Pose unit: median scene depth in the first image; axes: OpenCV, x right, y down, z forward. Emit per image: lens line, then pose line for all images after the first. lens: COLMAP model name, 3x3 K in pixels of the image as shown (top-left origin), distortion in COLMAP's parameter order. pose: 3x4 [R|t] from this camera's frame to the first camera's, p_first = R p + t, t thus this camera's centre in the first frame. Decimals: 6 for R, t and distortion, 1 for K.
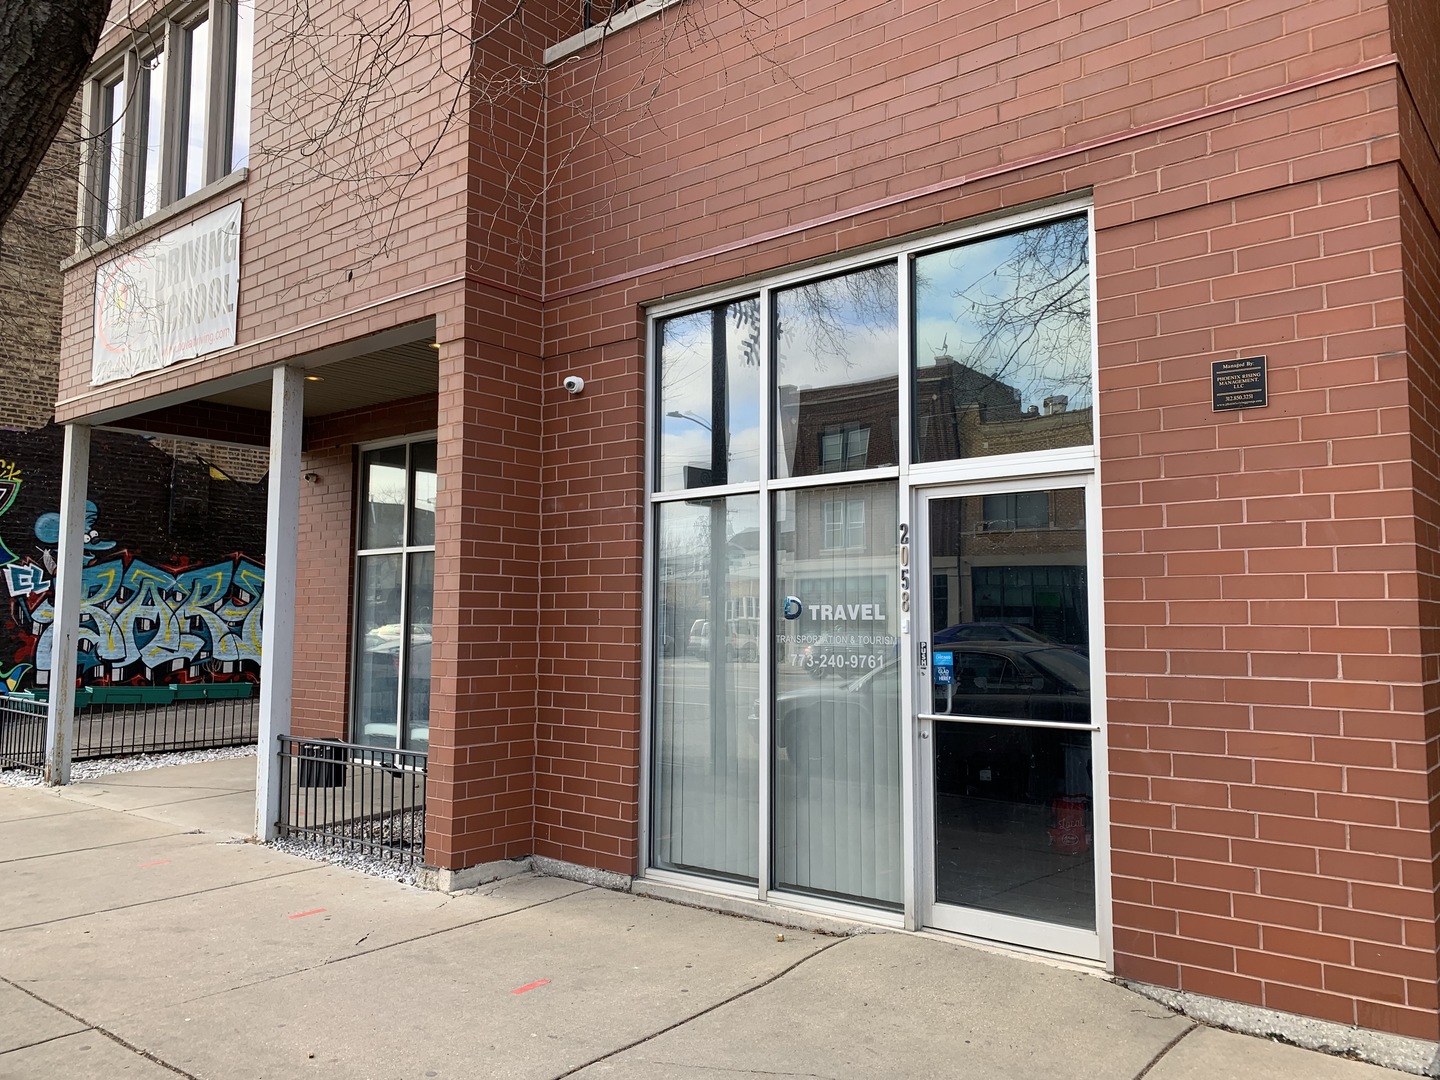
lens RADIAL K [[1096.8, 0, 720.1], [0, 1096.8, 539.3], [0, 0, 1]] dist [0.028712, -0.024977]
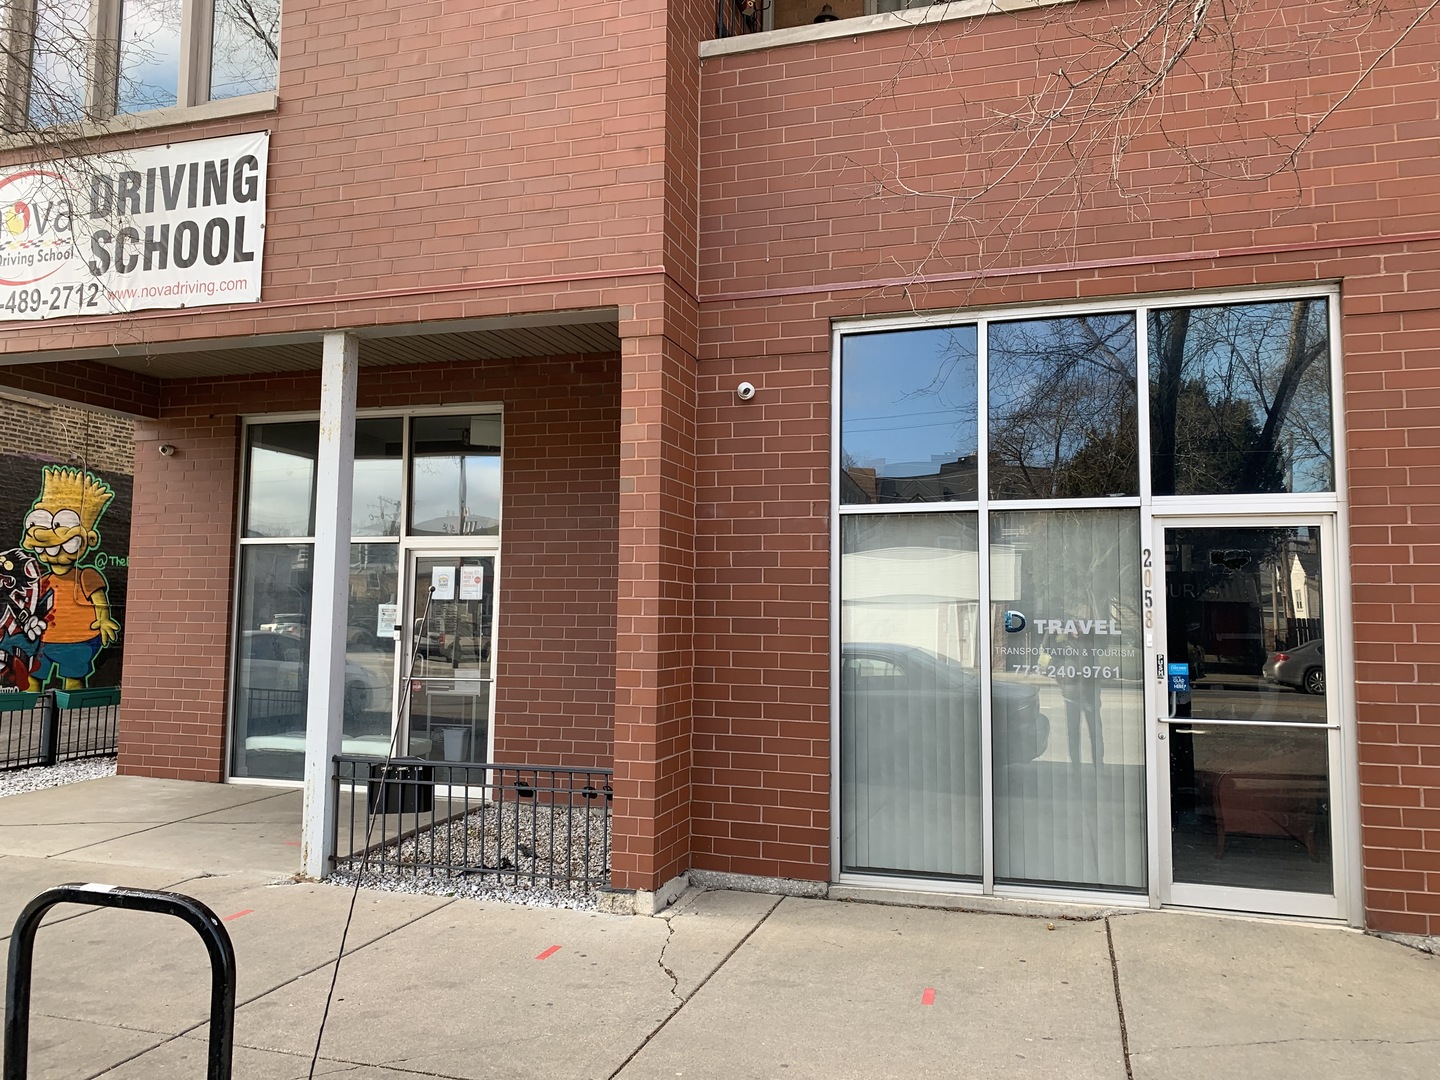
lens RADIAL K [[1096.8, 0, 713.0], [0, 1096.8, 535.8], [0, 0, 1]] dist [0.028712, -0.024977]
pose [[0.927579, 0.033740, 0.372101, -0.654962], [-0.036361, 0.999339, 0.000026, -0.011619], [-0.371854, -0.013554, 0.928192, 0.115536]]
